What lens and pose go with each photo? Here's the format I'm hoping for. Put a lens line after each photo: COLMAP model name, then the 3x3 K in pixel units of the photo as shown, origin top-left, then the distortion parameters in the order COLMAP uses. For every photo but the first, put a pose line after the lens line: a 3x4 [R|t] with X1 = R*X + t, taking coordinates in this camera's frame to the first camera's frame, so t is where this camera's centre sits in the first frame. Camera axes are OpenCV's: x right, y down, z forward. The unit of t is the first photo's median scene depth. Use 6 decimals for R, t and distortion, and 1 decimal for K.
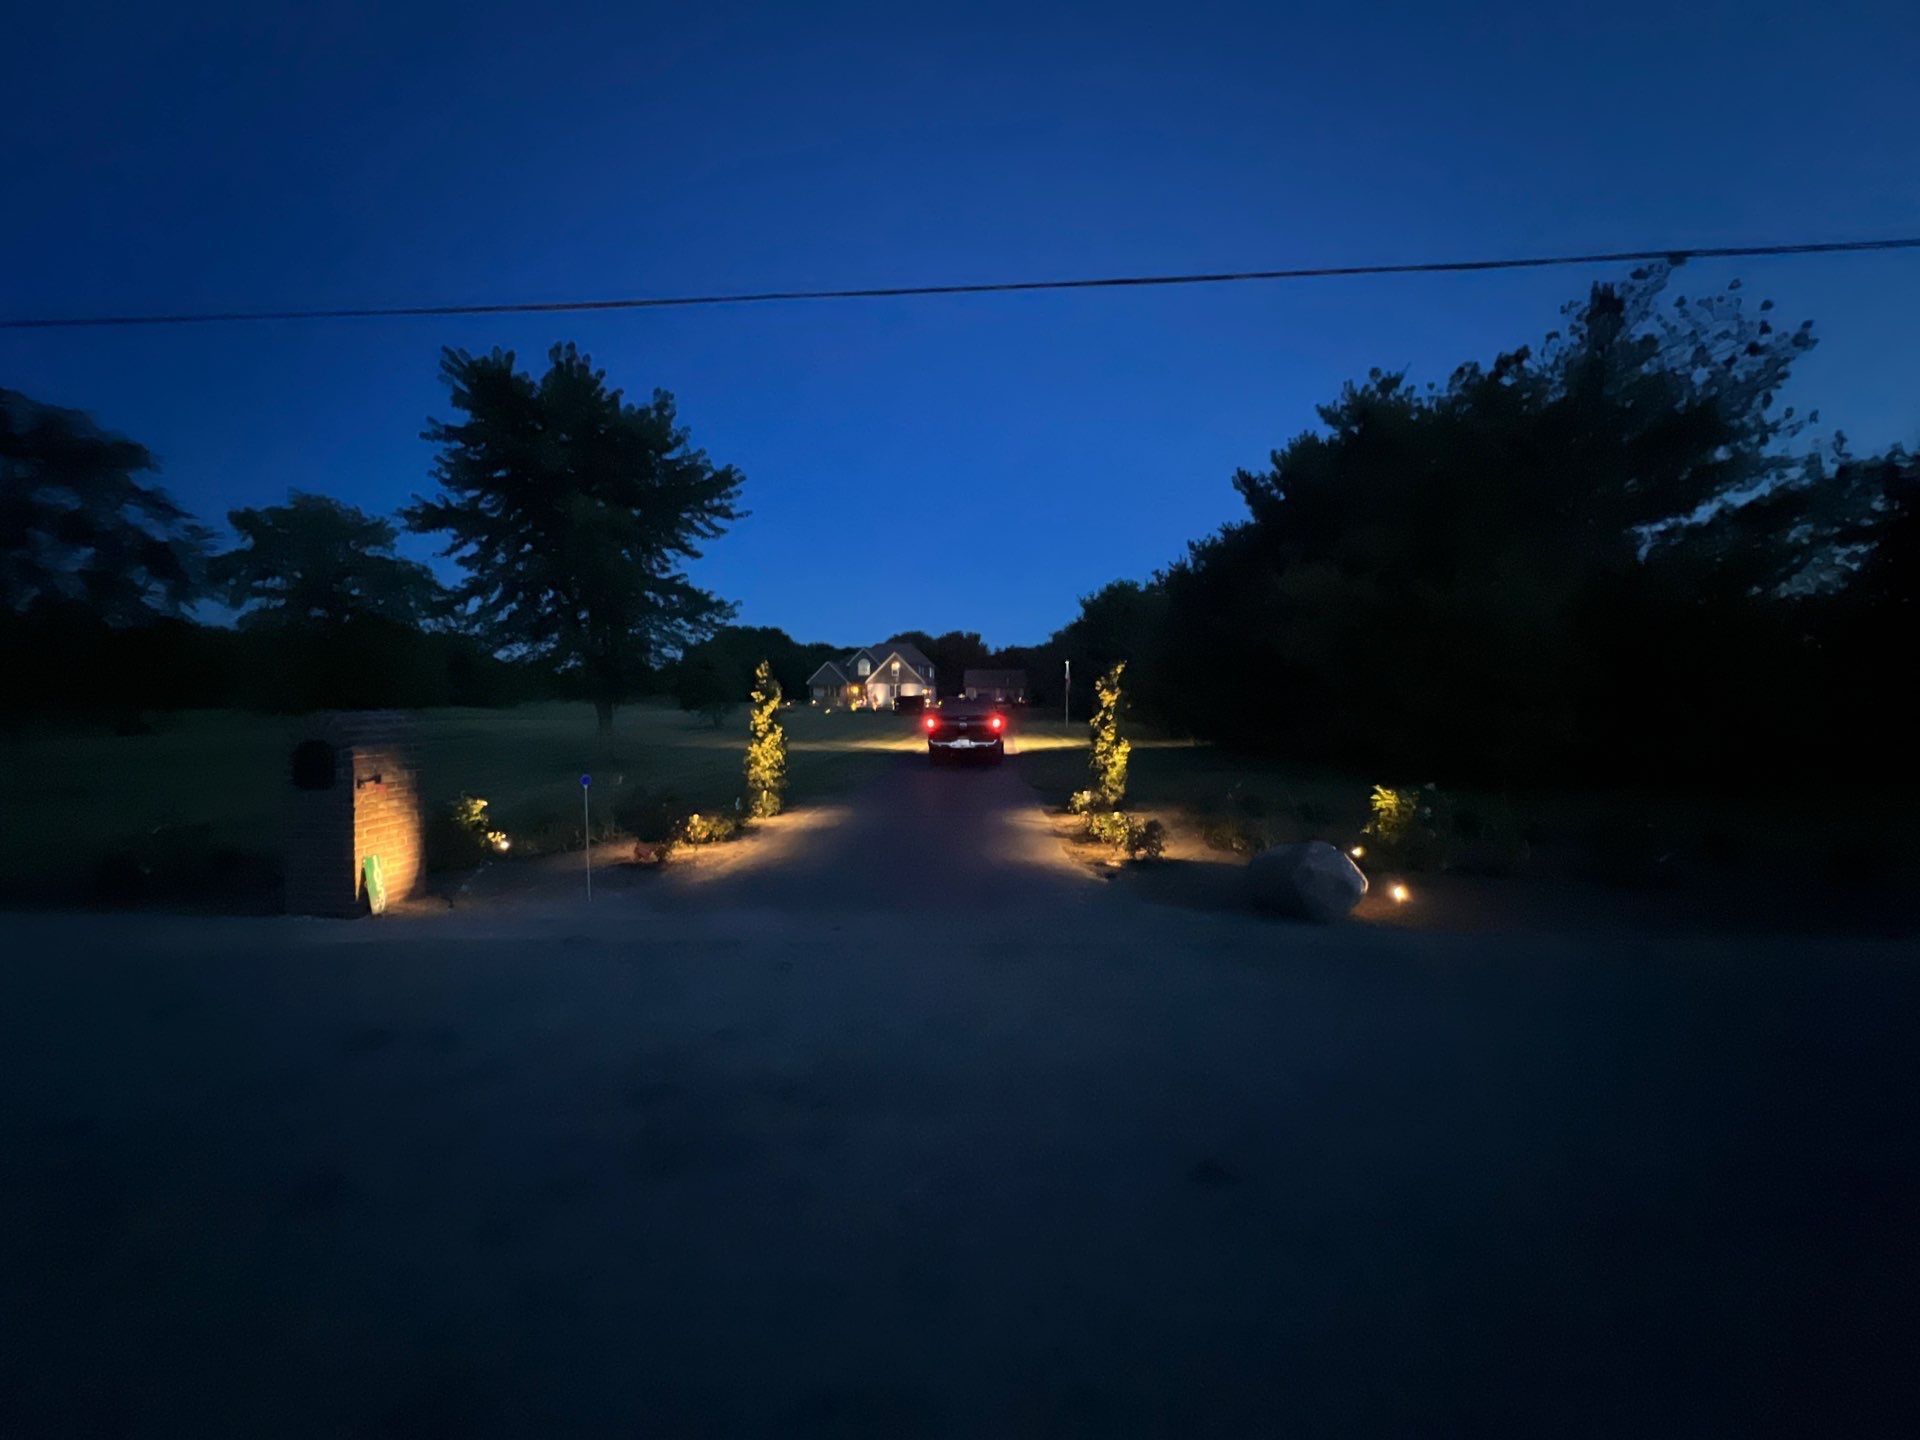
lens RADIAL K [[1337.4, 0, 960.0], [0, 1337.4, 720.0], [0, 0, 1]] dist [0.082554, -0.080848]
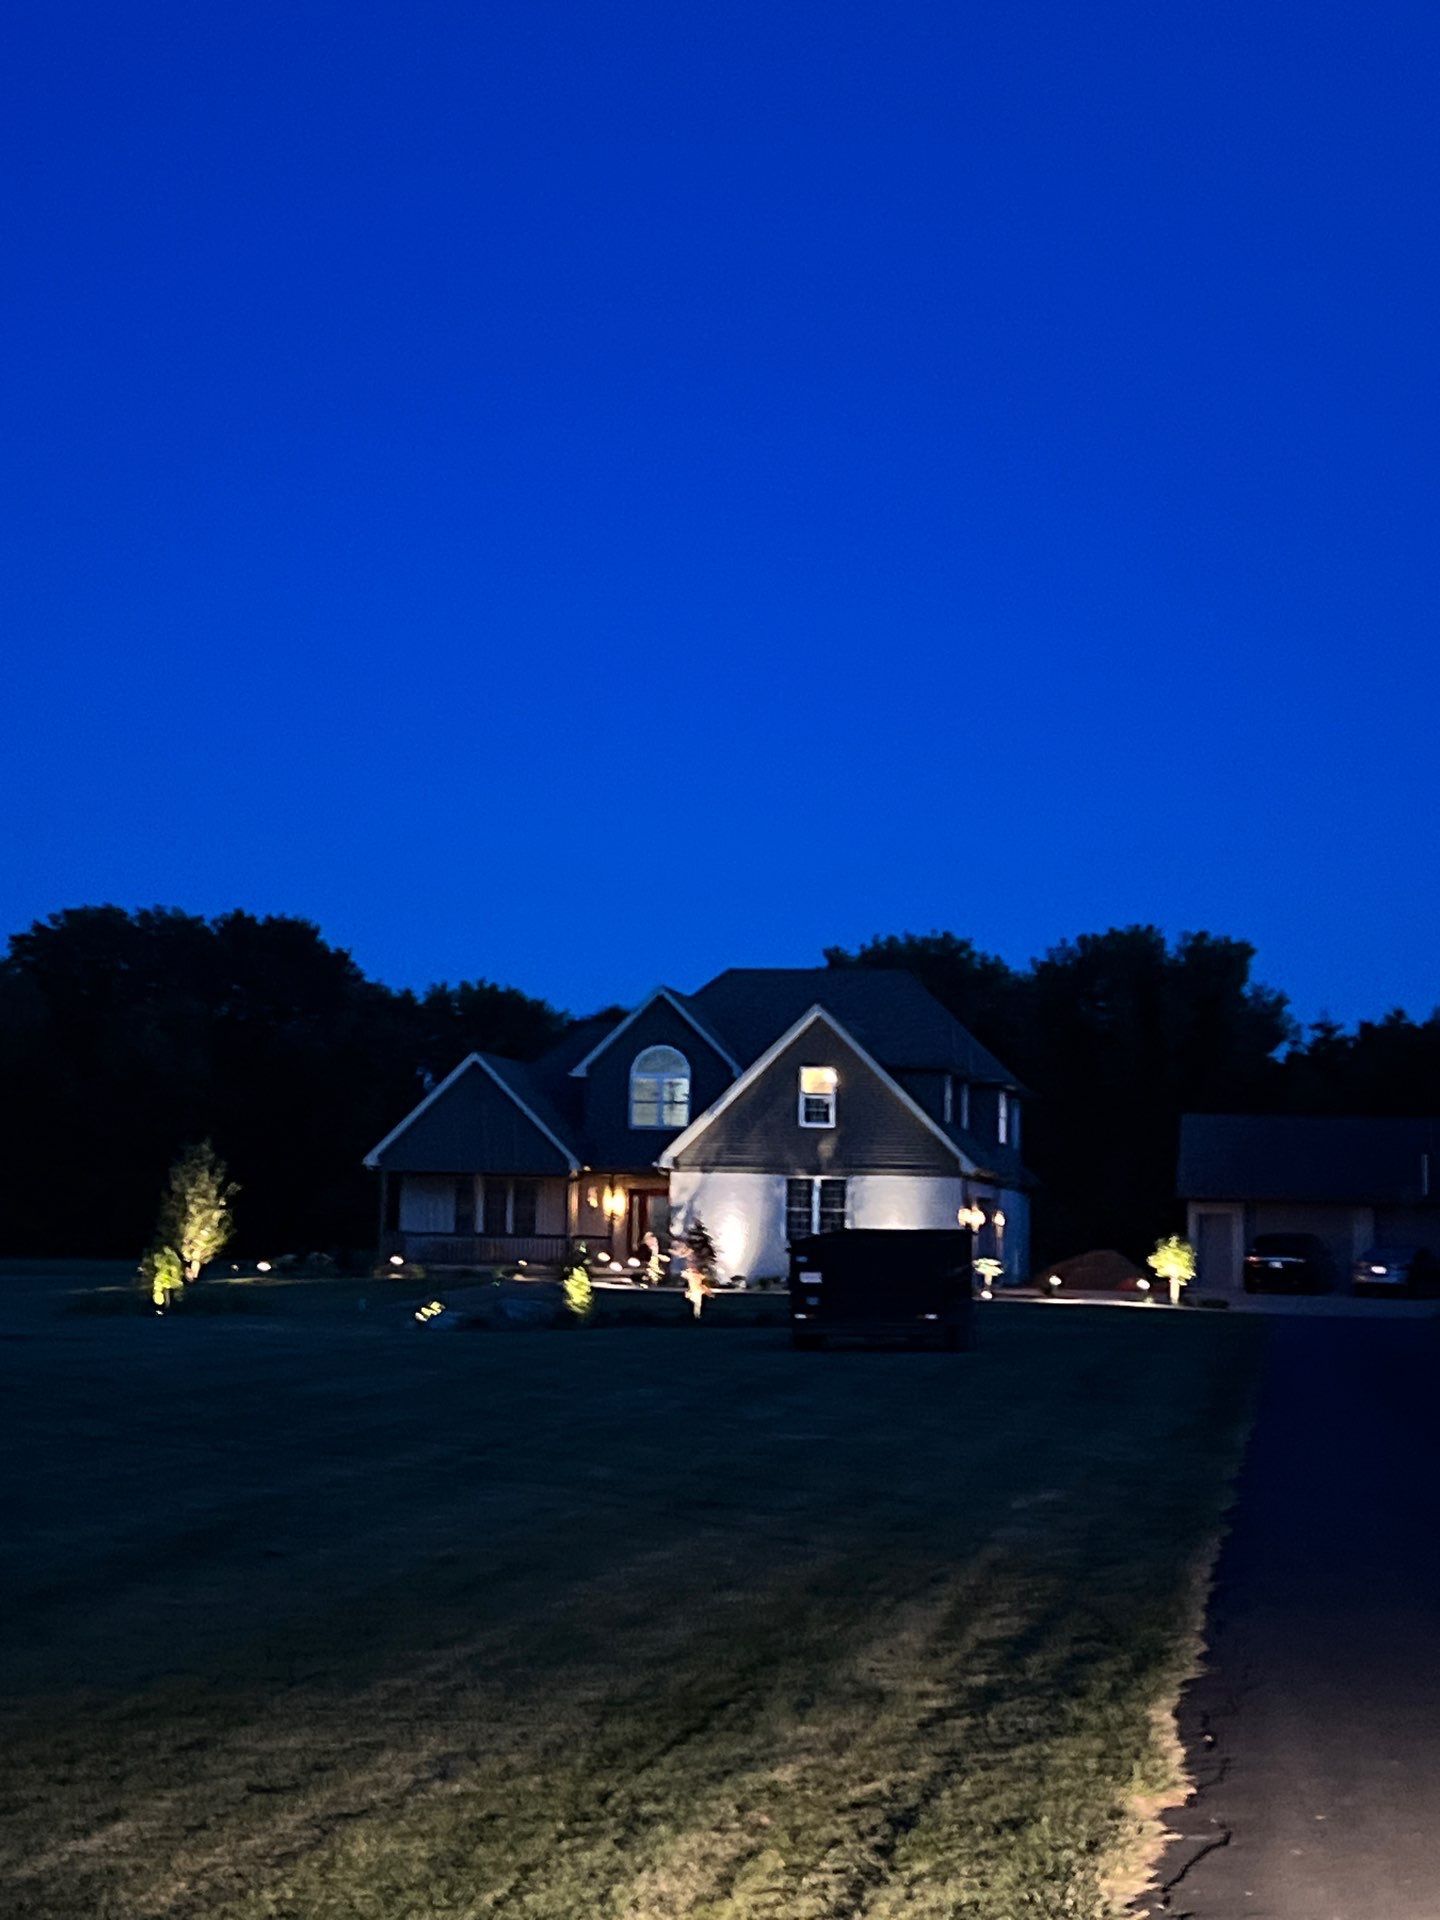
lens RADIAL K [[4629.8, 0, 720.0], [0, 4629.8, 960.0], [0, 0, 1]] dist [0.317751, 0.037733]
pose [[0.996702, 0.015808, -0.079597, -0.009758], [-0.022188, 0.996555, -0.079912, -0.004163], [0.078059, 0.081415, 0.993619, 0.330468]]
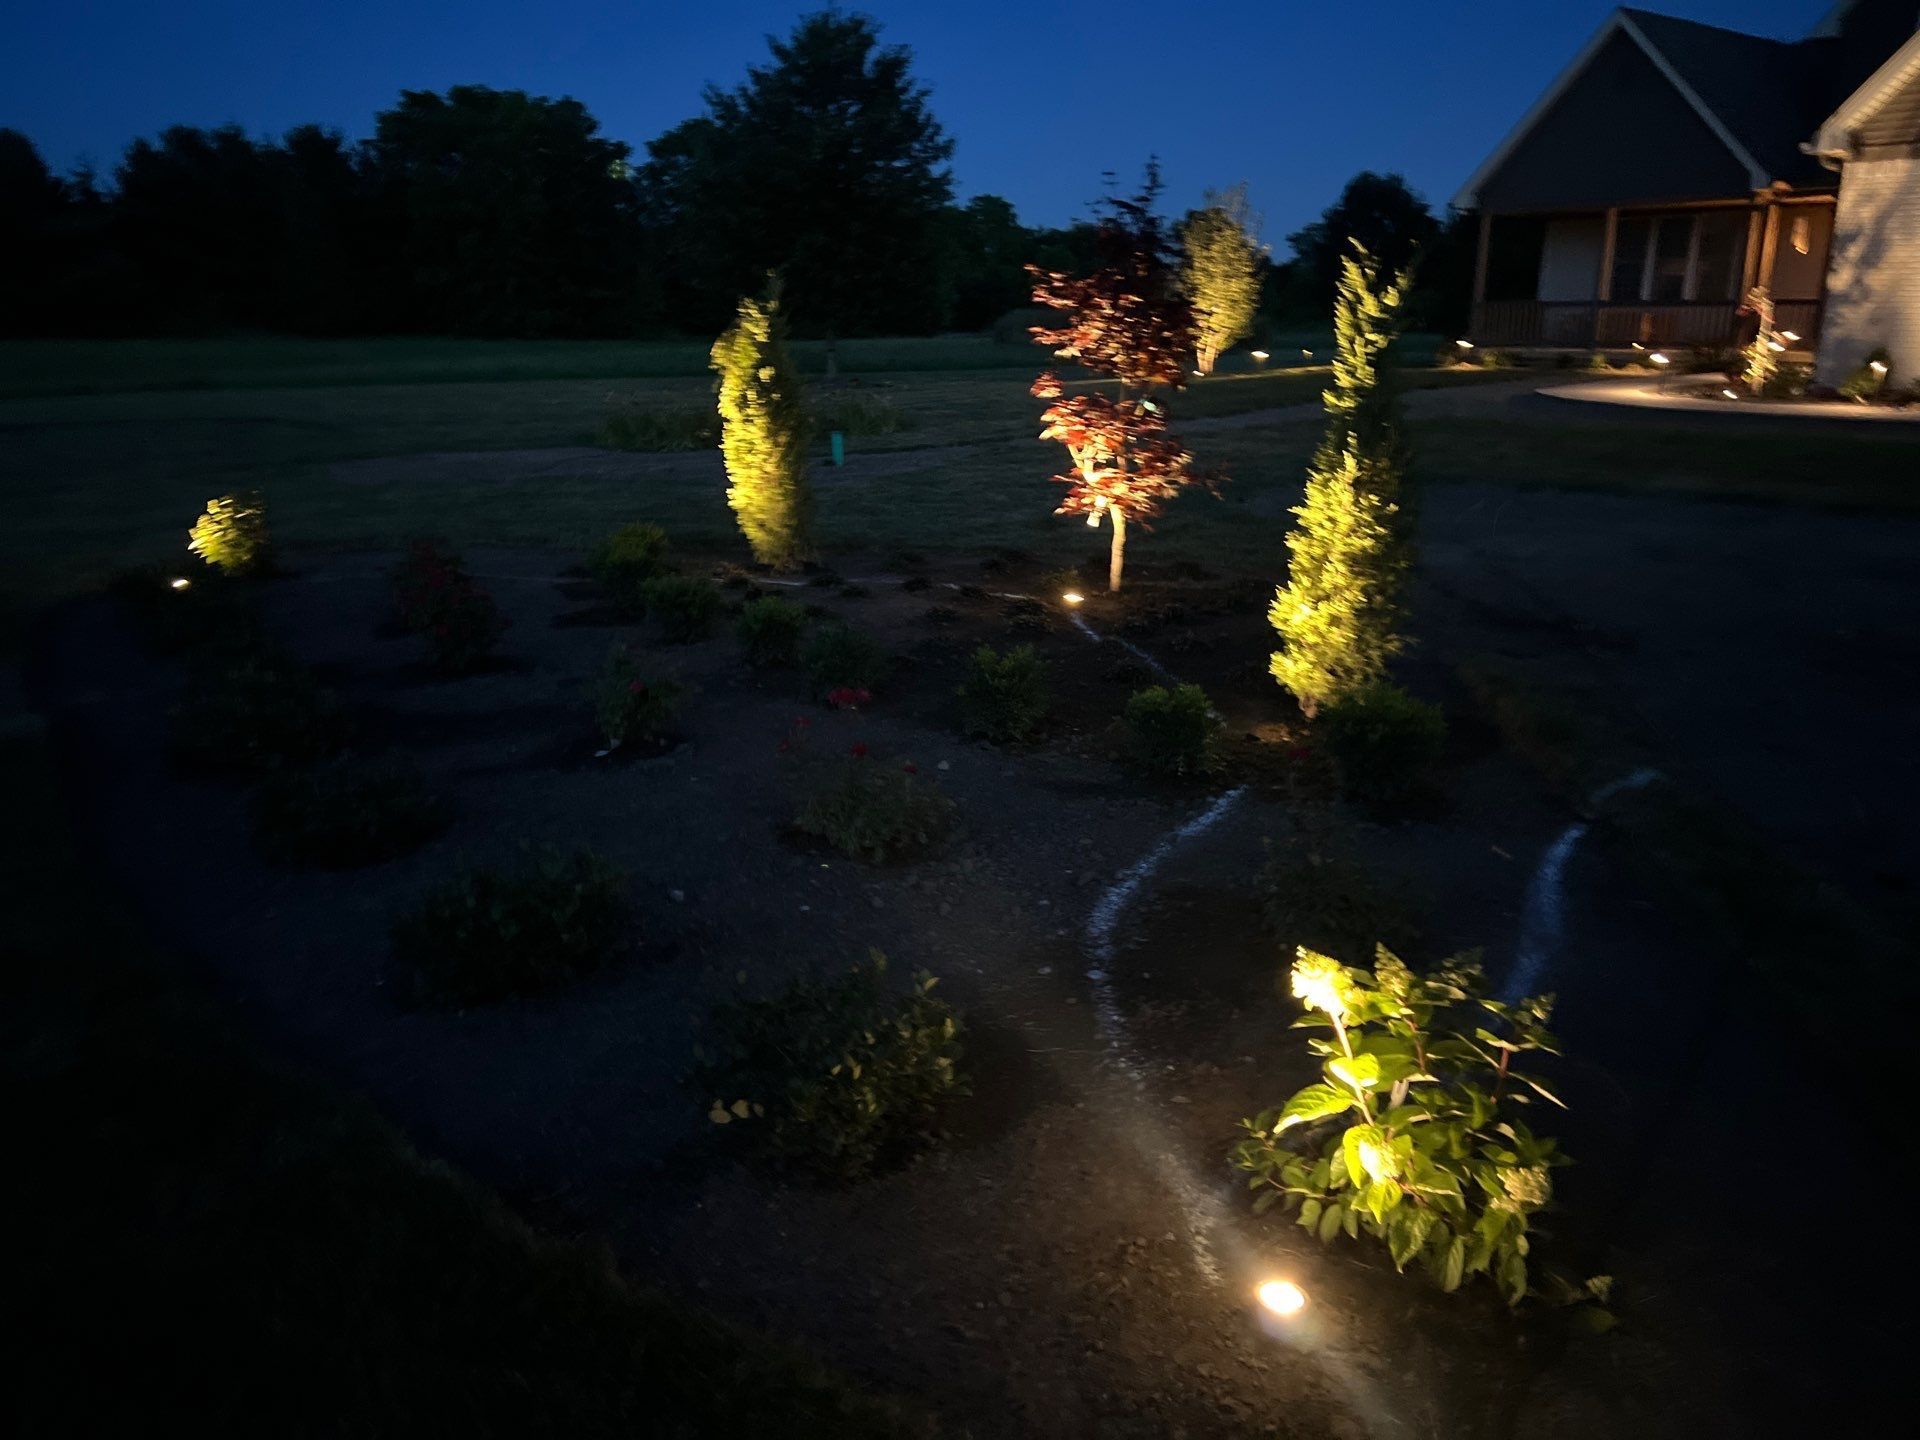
lens RADIAL K [[1387.5, 0, 960.0], [0, 1387.5, 720.0], [0, 0, 1]] dist [0.083122, -0.093136]
pose [[0.669477, 0.207445, -0.713279, -0.029700], [-0.016605, 0.964154, 0.264822, -0.013489], [0.742647, -0.165448, 0.648924, 0.850303]]
